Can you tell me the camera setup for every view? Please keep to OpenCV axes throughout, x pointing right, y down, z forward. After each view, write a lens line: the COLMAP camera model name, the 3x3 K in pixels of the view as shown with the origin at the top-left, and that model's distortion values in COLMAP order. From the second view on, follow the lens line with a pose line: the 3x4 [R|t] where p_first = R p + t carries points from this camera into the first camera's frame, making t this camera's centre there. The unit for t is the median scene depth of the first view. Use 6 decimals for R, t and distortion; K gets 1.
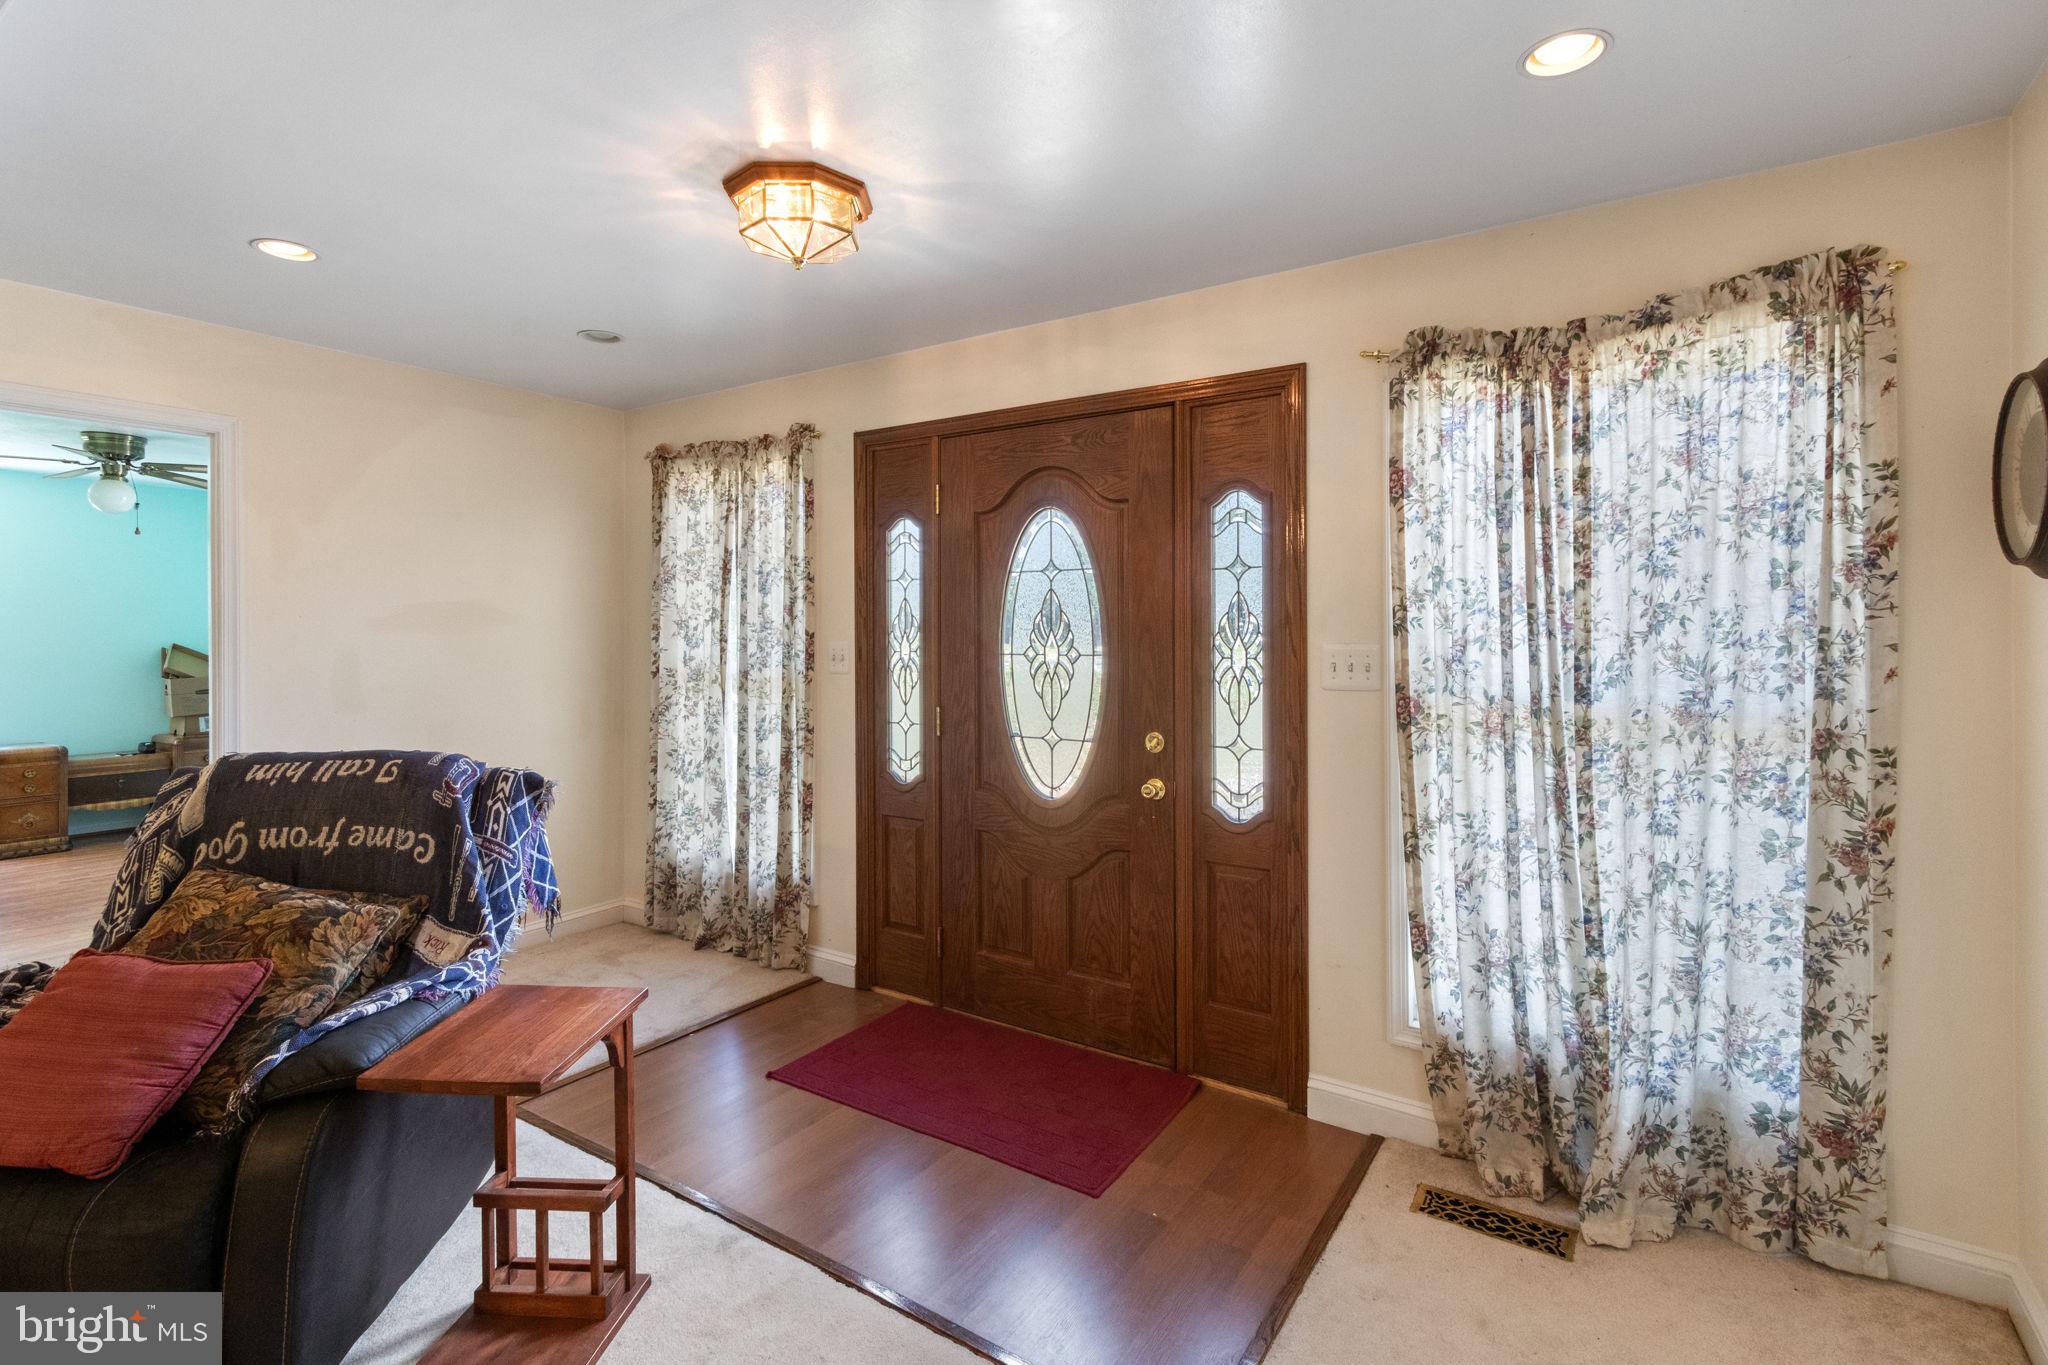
lens RADIAL K [[956.8, 0, 1021.7], [0, 956.8, 624.0], [0, 0, 1]] dist [0.000910, -0.000446]
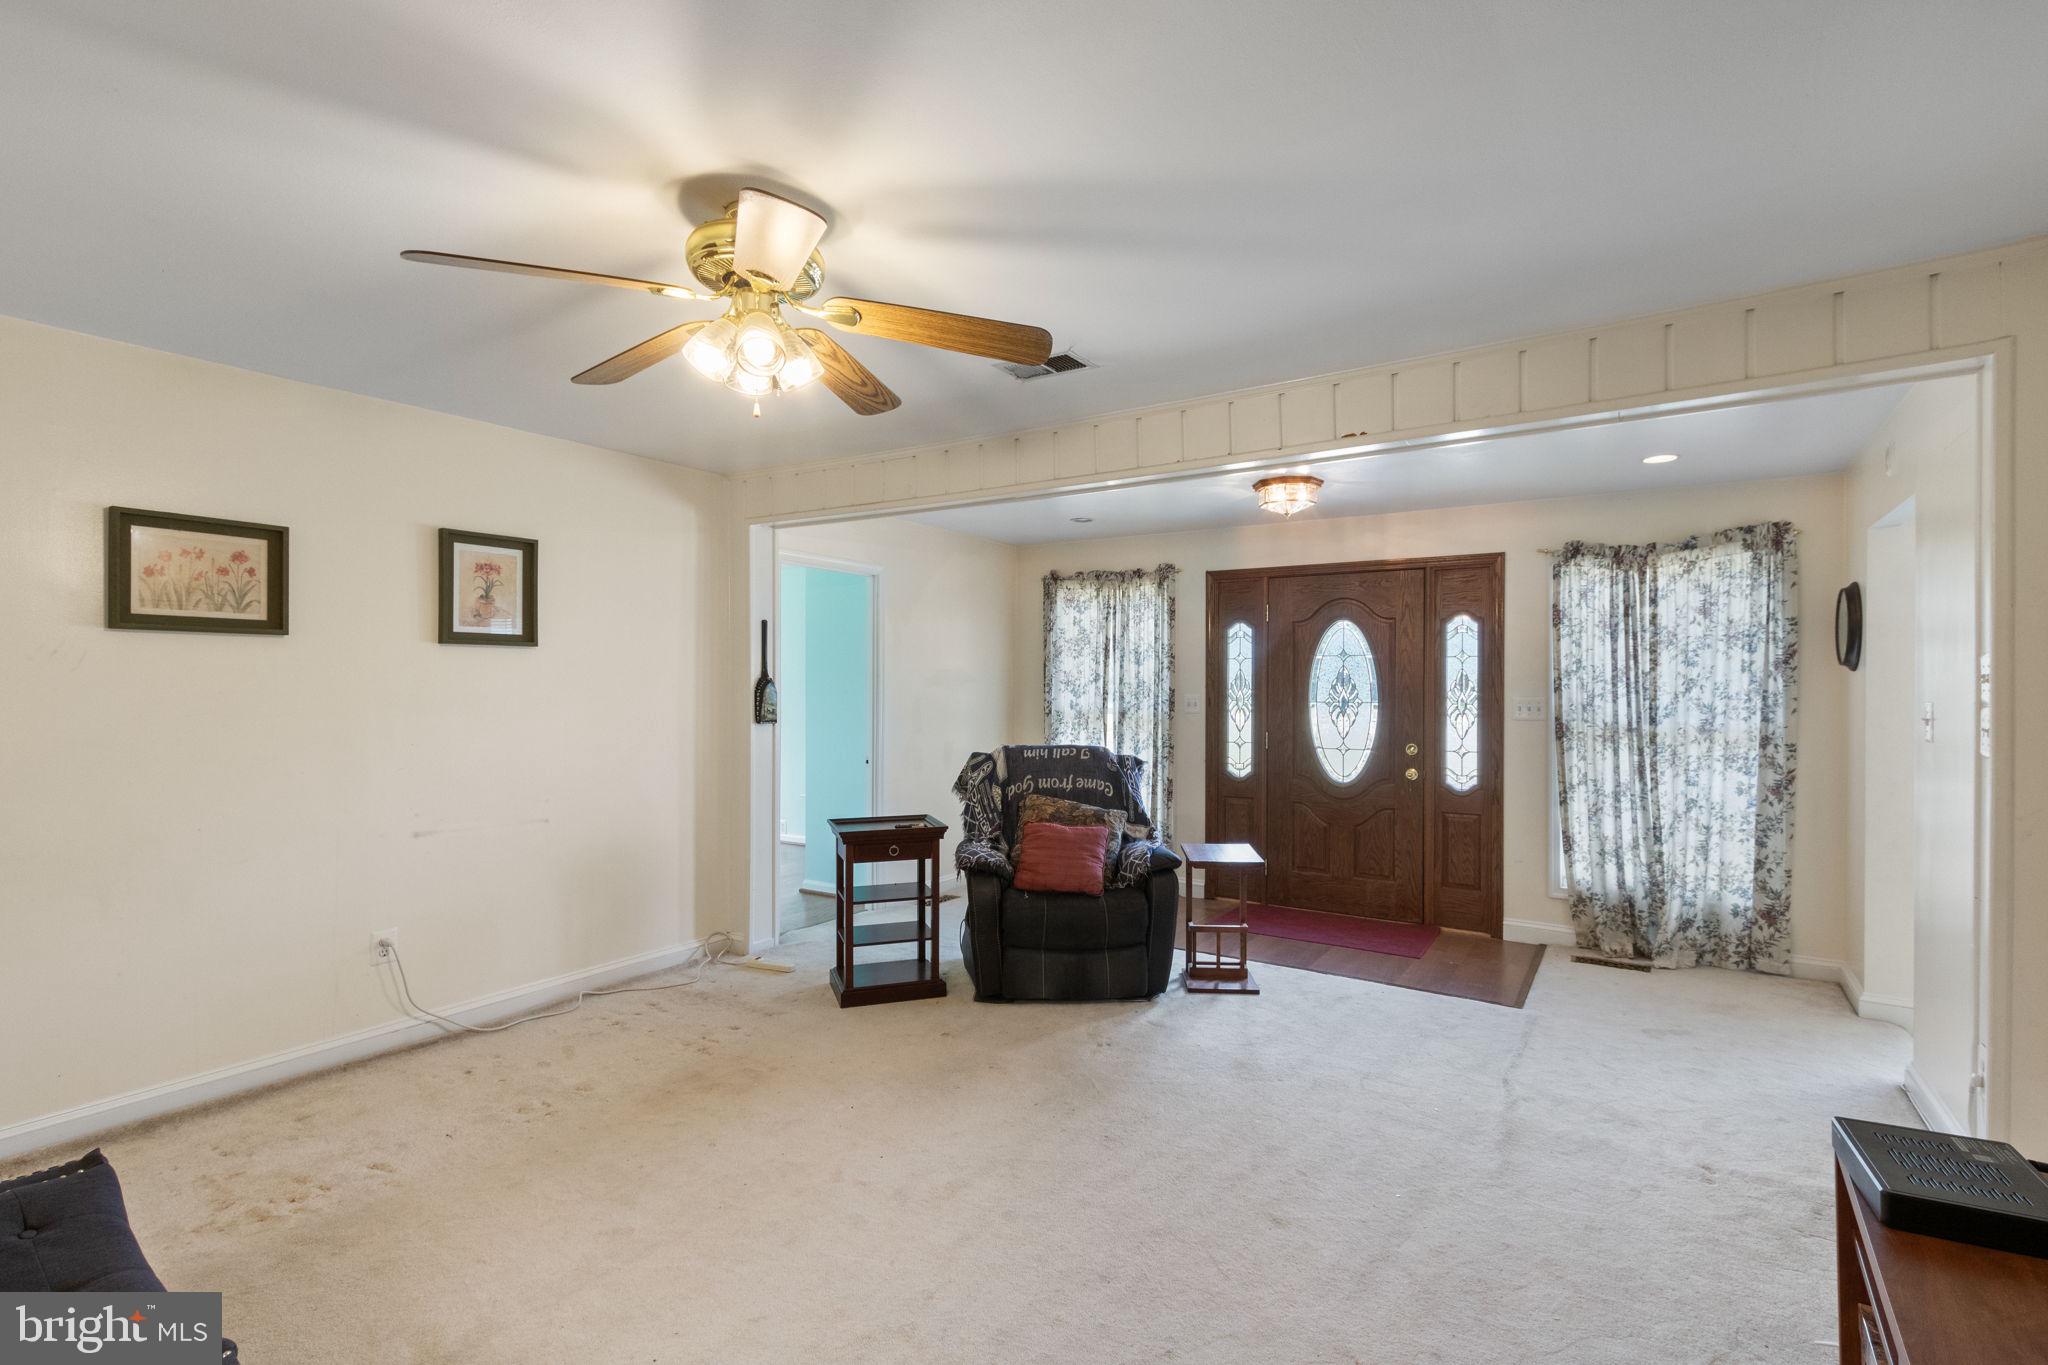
lens RADIAL K [[933.9, 0, 1024.0], [0, 933.9, 682.5], [0, 0, 1]] dist [-0.000534, -0.000043]
pose [[0.999981, 0.006034, 0.001231, -0.792566], [-0.006038, 0.999977, 0.002989, -0.009317], [-0.001213, -0.002996, 0.999995, -1.042422]]
